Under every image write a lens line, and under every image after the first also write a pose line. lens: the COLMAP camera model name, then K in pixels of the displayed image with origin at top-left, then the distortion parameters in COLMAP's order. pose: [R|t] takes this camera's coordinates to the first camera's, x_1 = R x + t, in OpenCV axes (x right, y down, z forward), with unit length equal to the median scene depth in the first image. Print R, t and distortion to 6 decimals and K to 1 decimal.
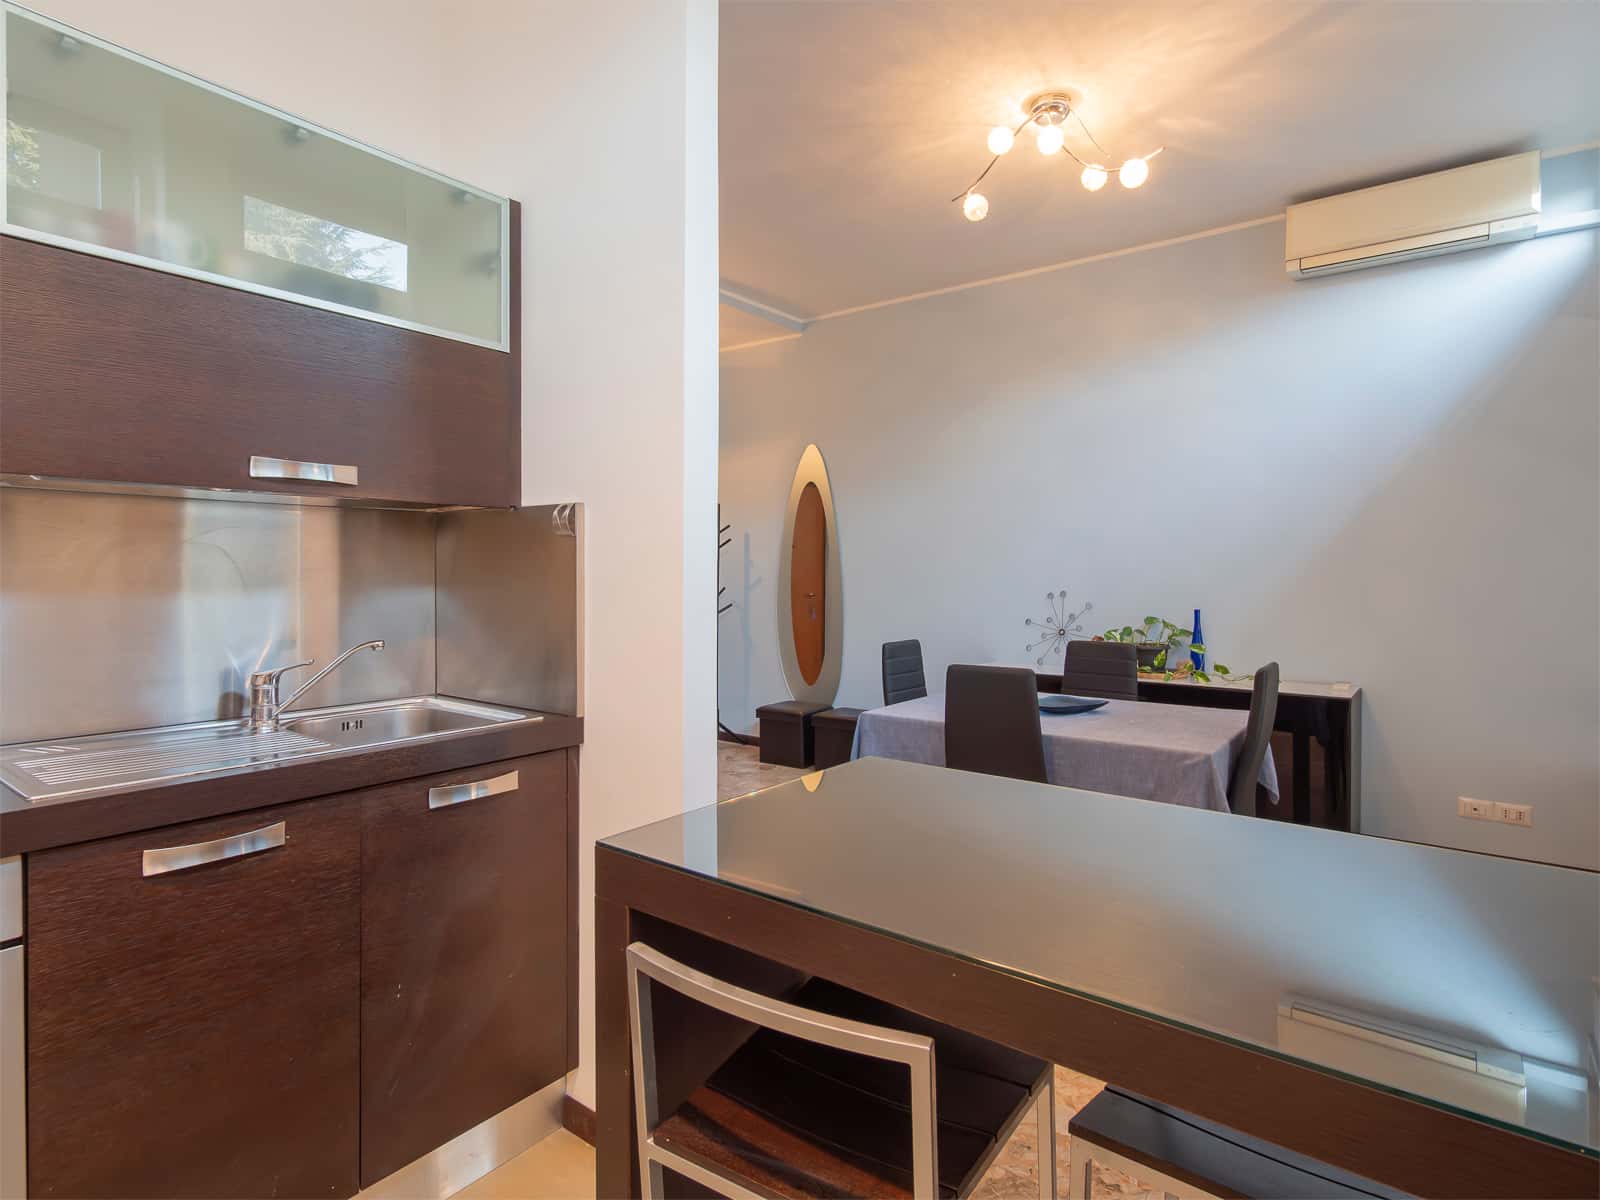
lens RADIAL K [[851.9, 0, 794.5], [0, 851.9, 582.1], [0, 0, 1]] dist [0.001707, 0.000145]
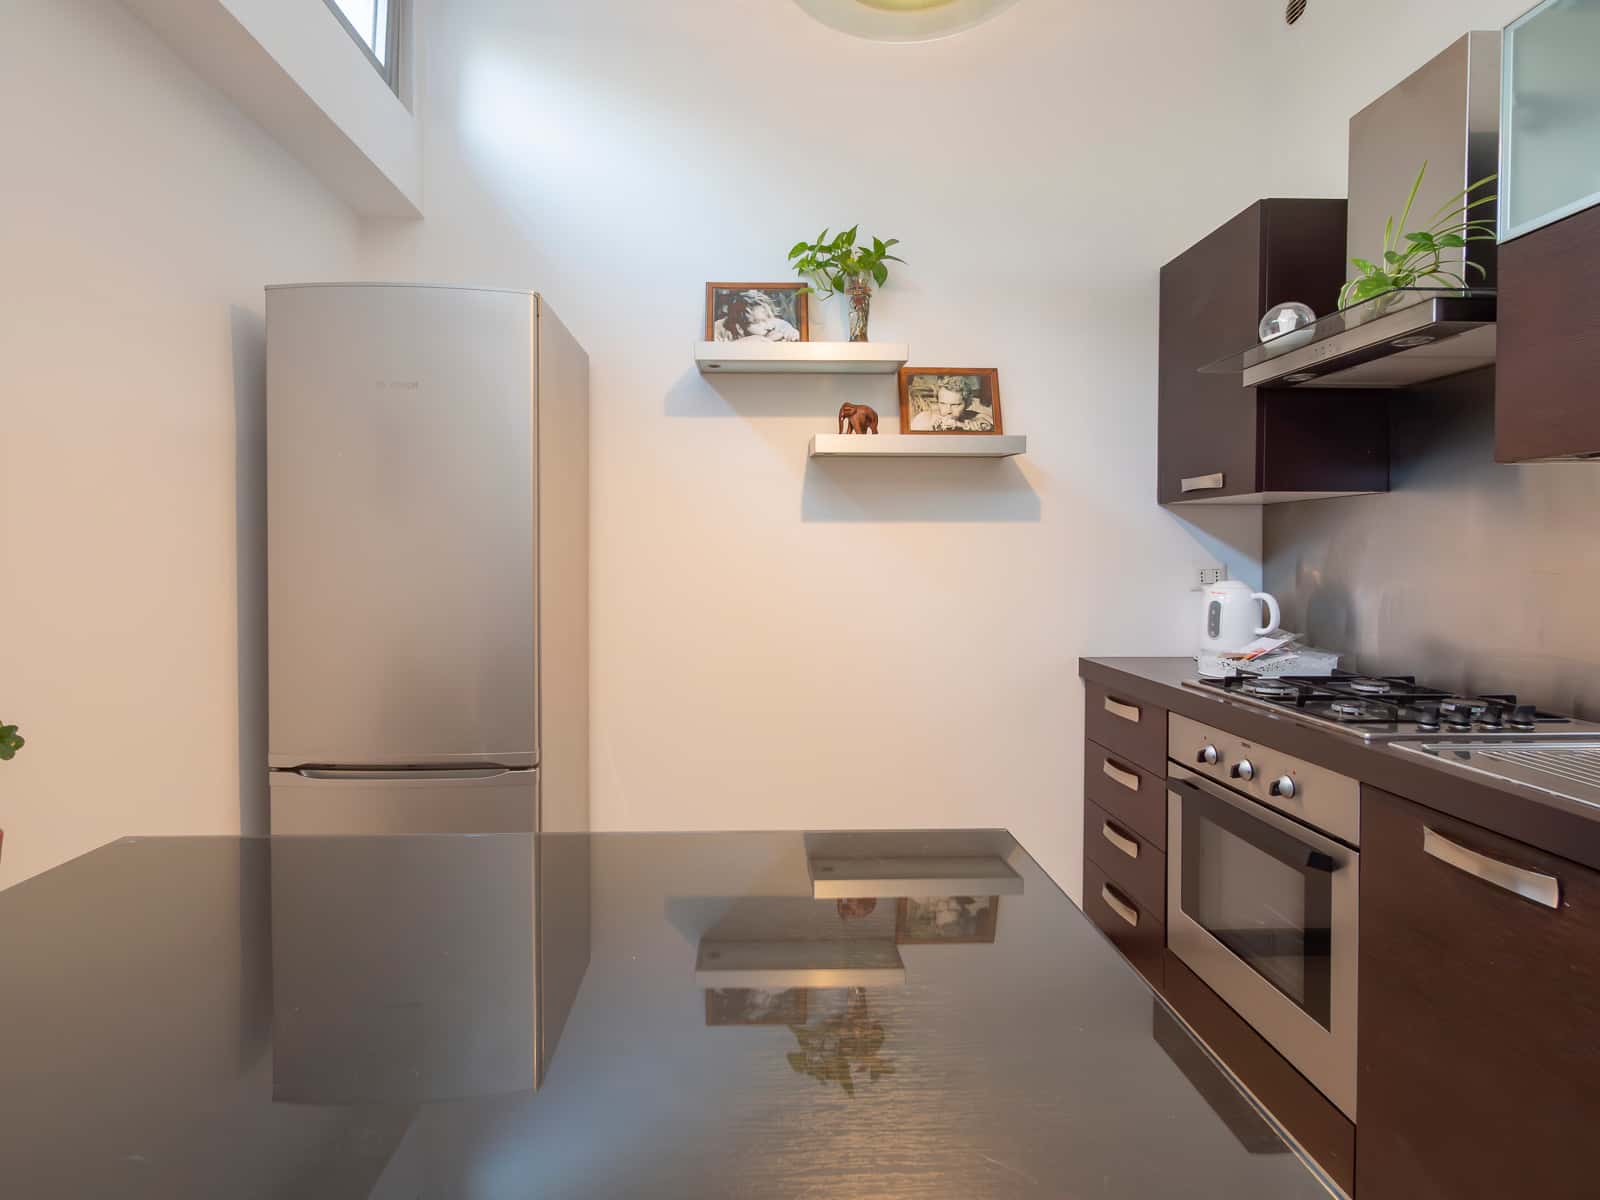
lens RADIAL K [[759.9, 0, 771.7], [0, 759.9, 565.9], [0, 0, 1]] dist [-0.000542, -0.000005]
pose [[-0.772359, 0.005947, -0.635158, 0.189026], [-0.010435, 0.999702, 0.022049, -0.003820], [0.635100, 0.023658, -0.772068, 0.538821]]
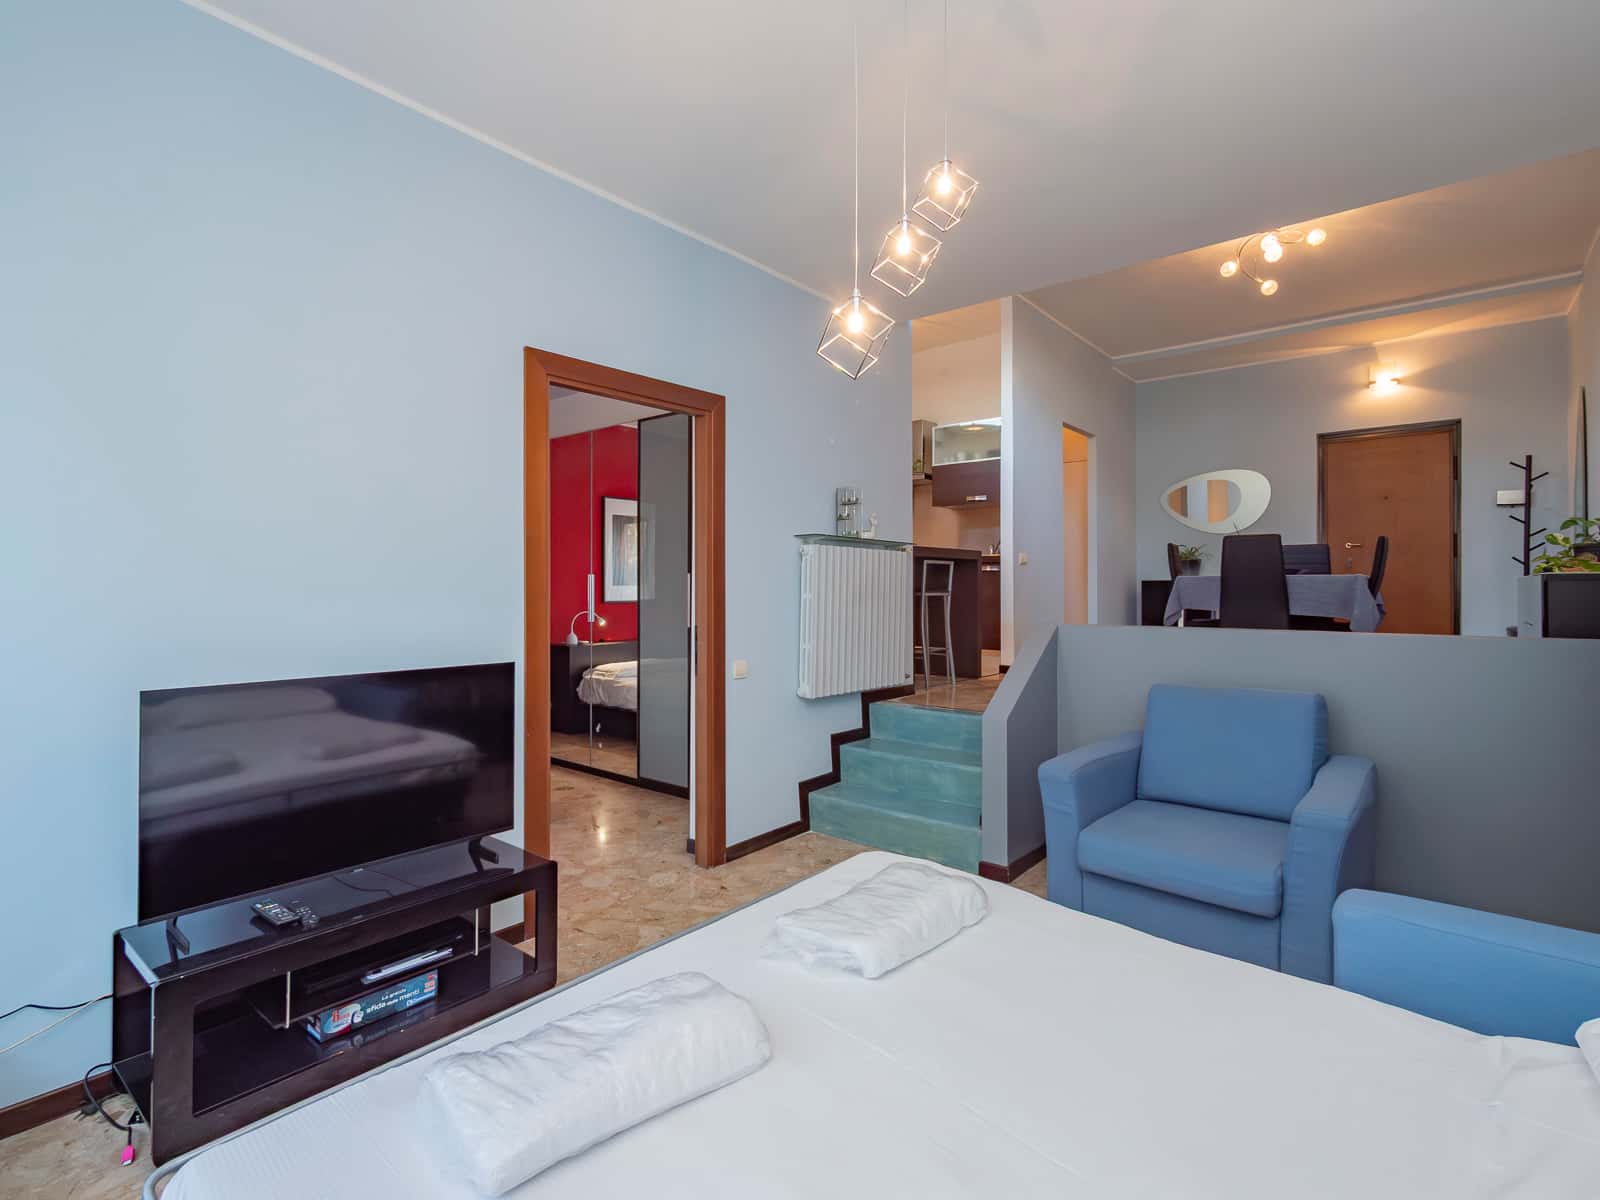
lens RADIAL K [[754.4, 0, 803.5], [0, 754.4, 586.8], [0, 0, 1]] dist [-0.001199, 0.000042]
pose [[-0.031097, -0.000537, -0.999516, 2.019334], [-0.014631, 0.999893, -0.000082, 0.208274], [0.999409, 0.014621, -0.031102, 0.125532]]
